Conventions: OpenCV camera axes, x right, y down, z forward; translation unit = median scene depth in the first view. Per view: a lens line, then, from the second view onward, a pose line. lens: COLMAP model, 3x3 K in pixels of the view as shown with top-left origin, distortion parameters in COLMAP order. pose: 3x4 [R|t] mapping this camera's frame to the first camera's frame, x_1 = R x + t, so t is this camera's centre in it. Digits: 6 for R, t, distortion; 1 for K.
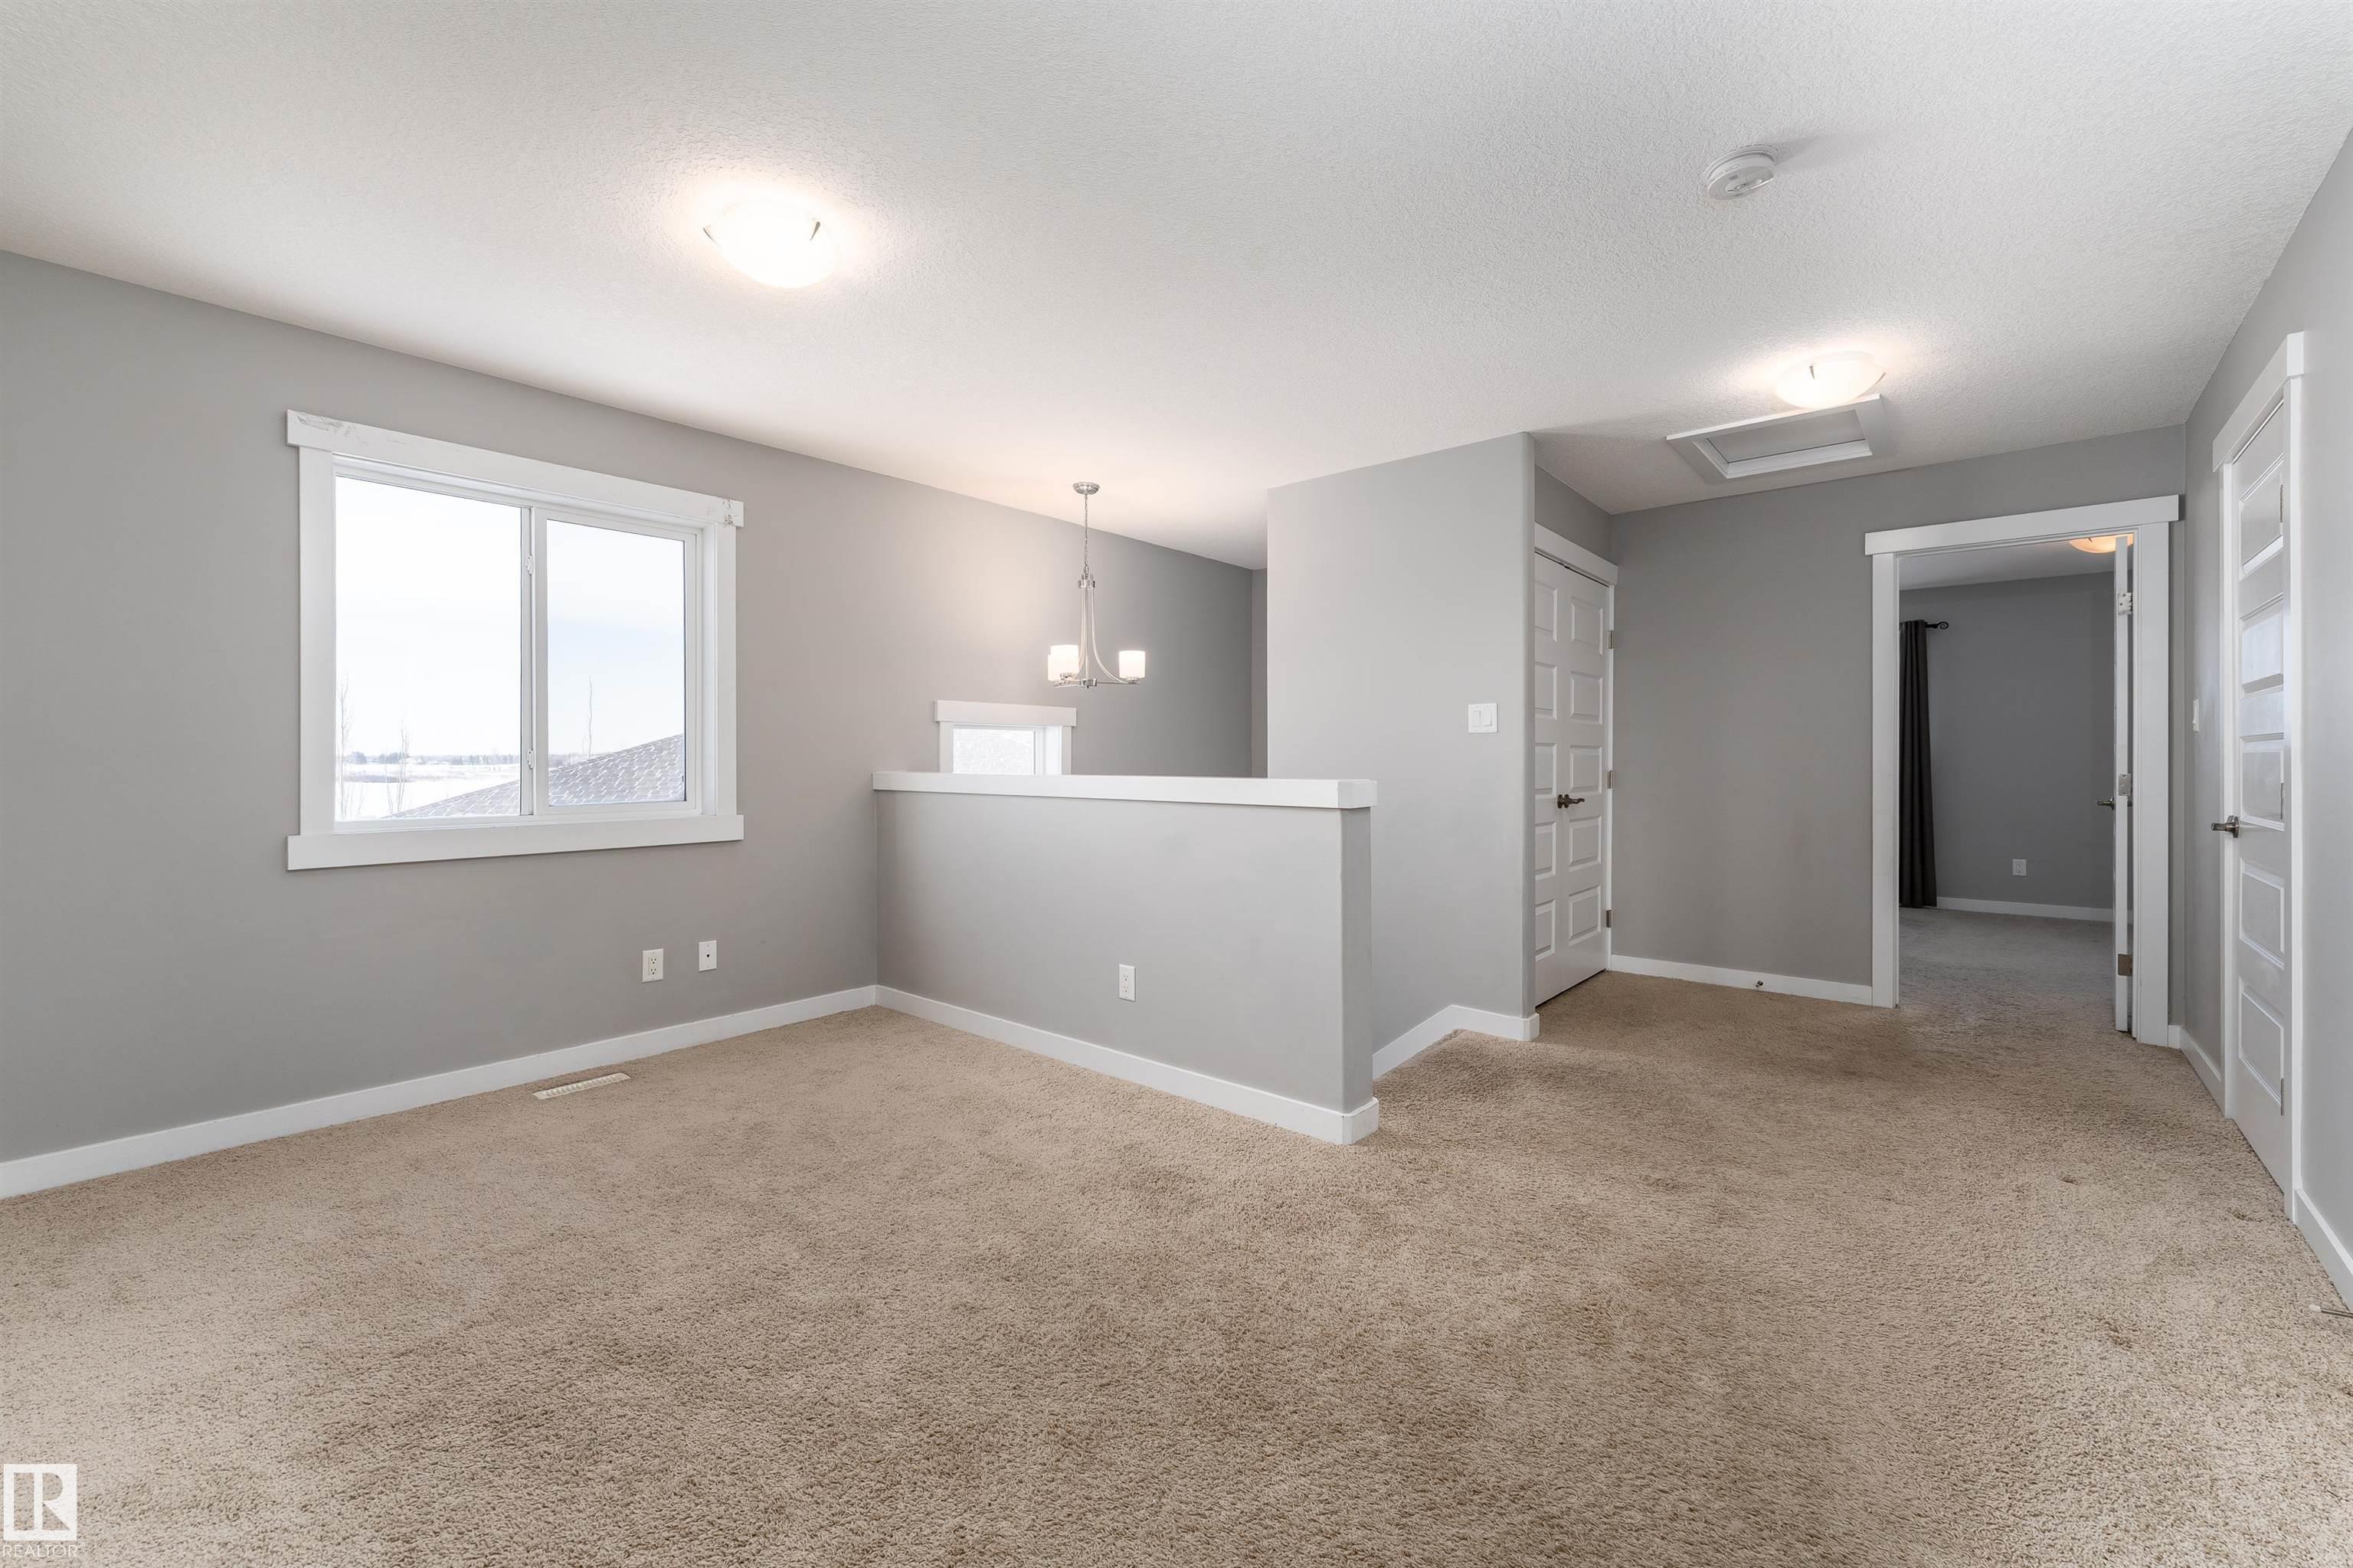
lens RADIAL K [[949.2, 0, 1174.7], [0, 949.2, 760.6], [0, 0, 1]] dist [0.000886, -0.000161]
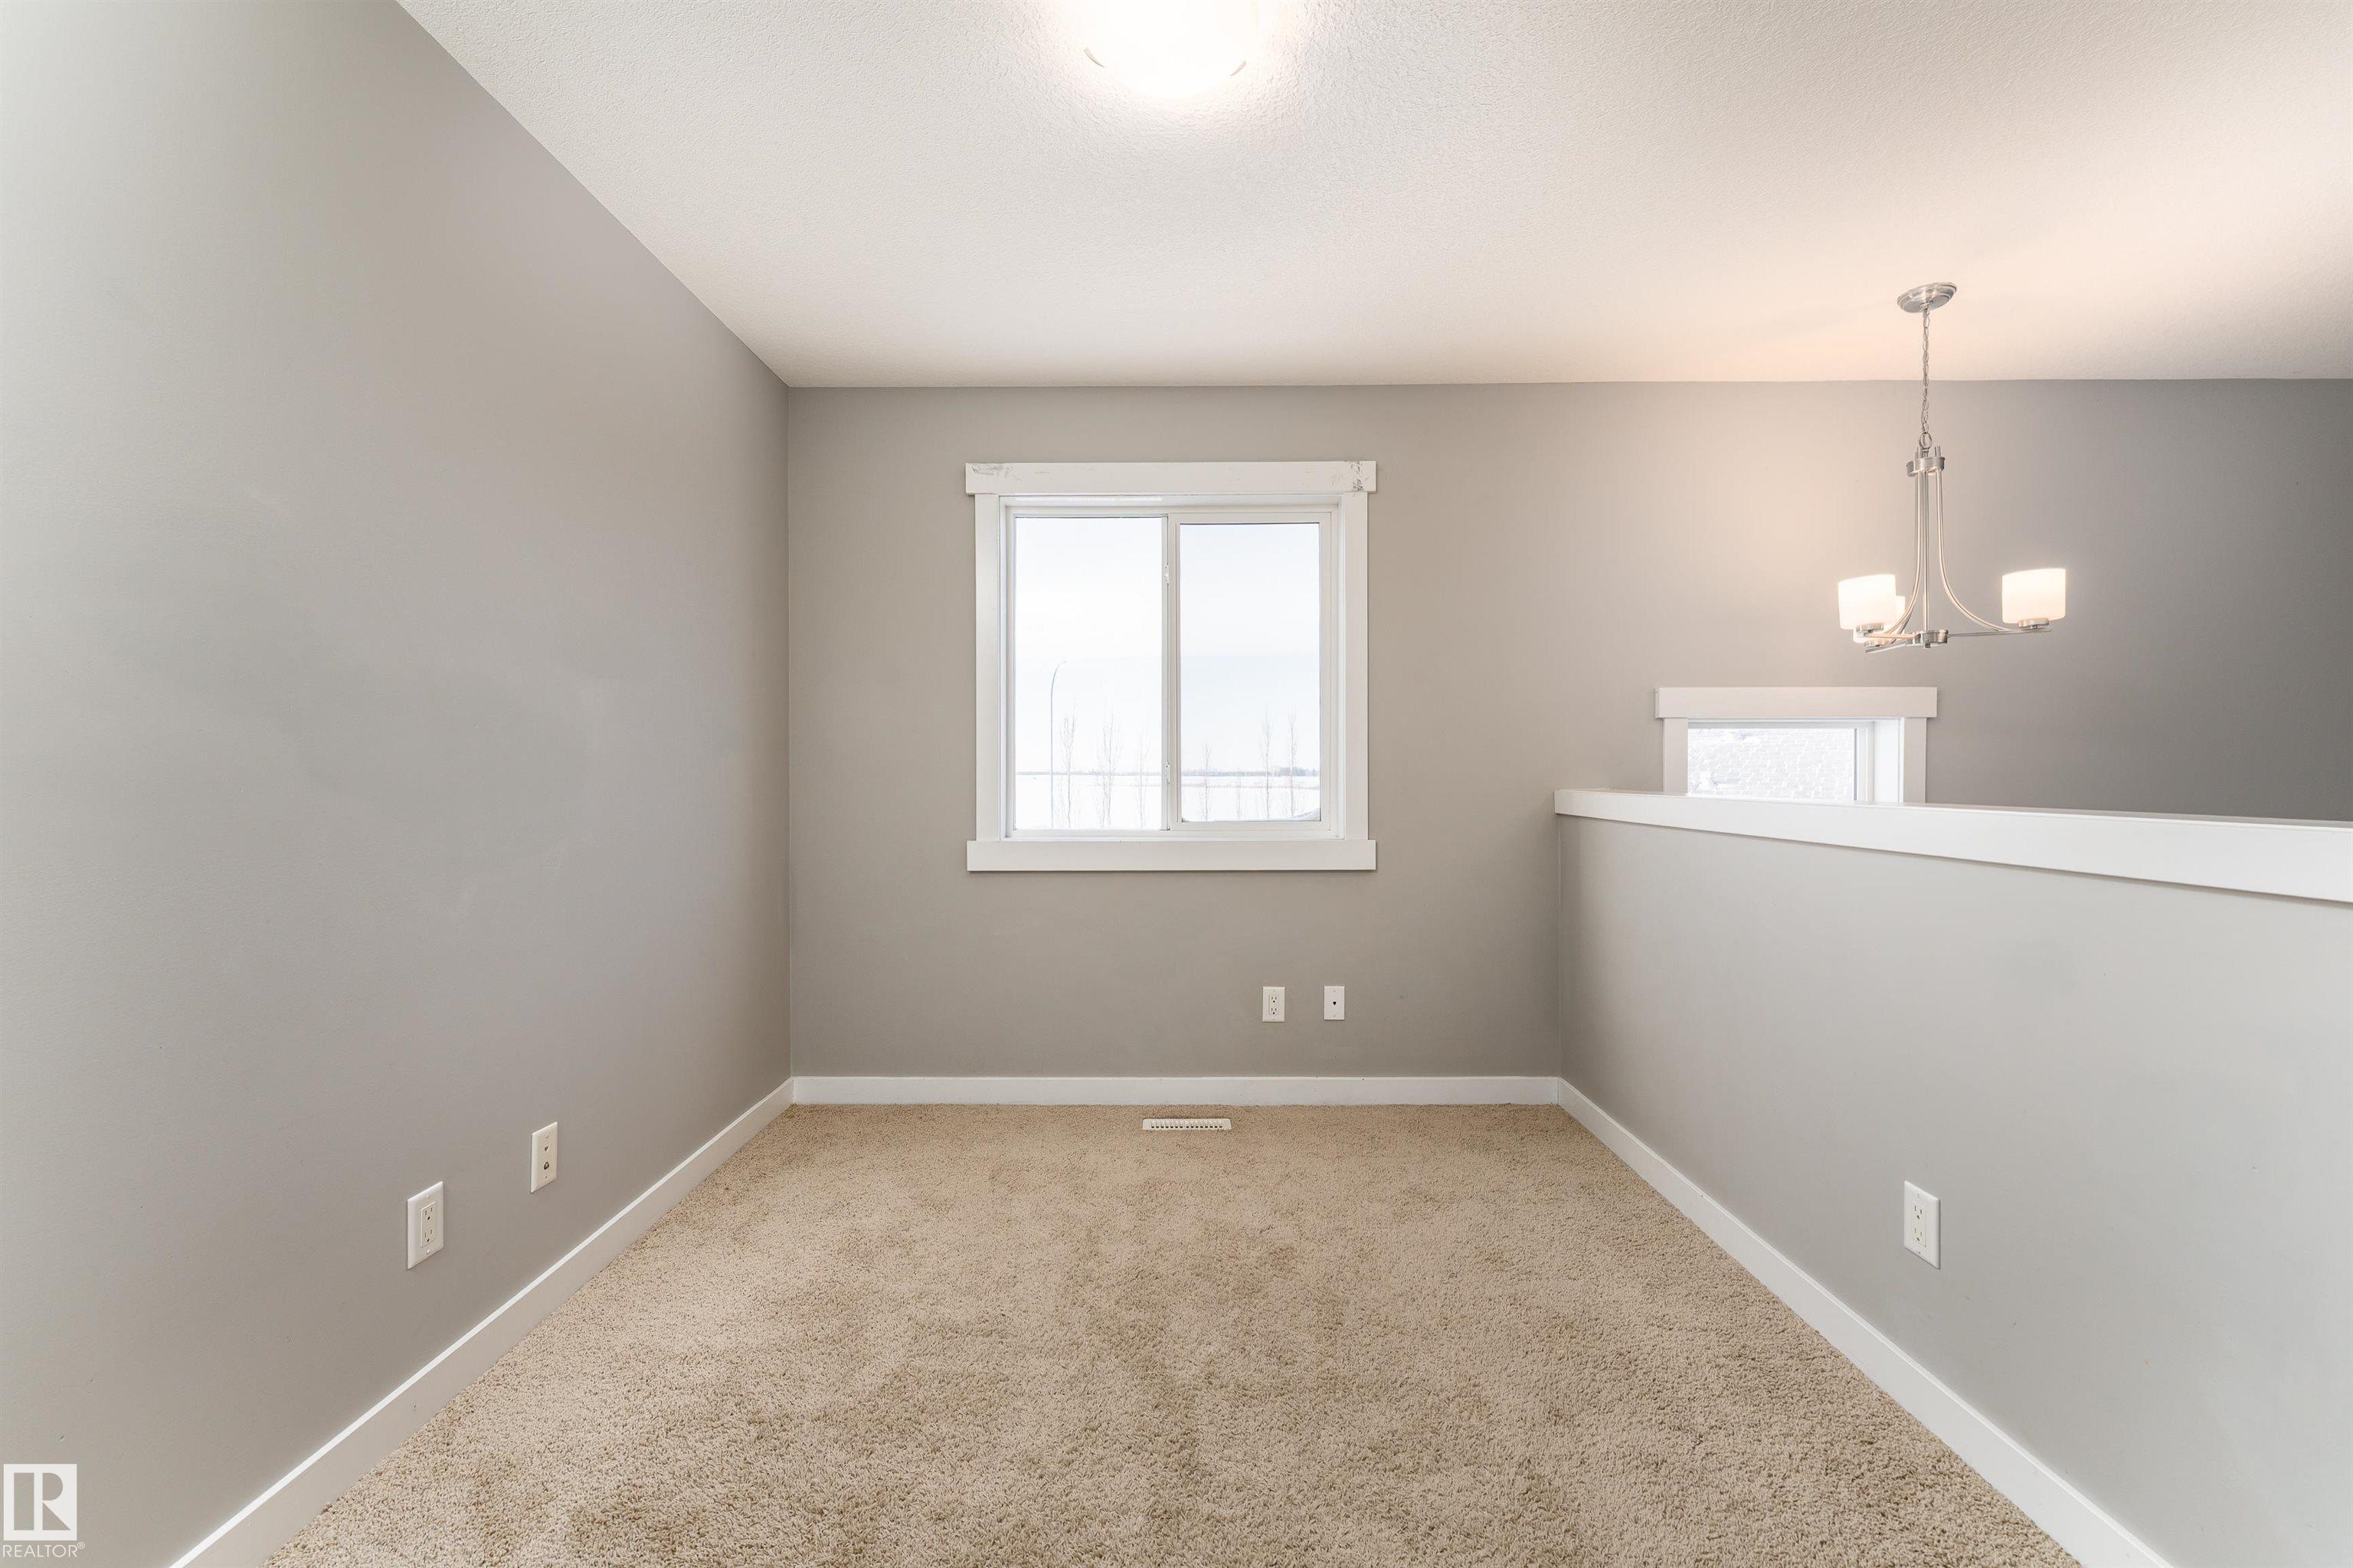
lens RADIAL K [[950.3, 0, 1176.5], [0, 950.3, 784.0], [0, 0, 1]] dist [0.002580, -0.000203]
pose [[0.642676, 0.007837, -0.766098, 0.077134], [0.000491, 0.999943, 0.010640, -0.000759], [0.766138, -0.007214, 0.642636, 0.377452]]
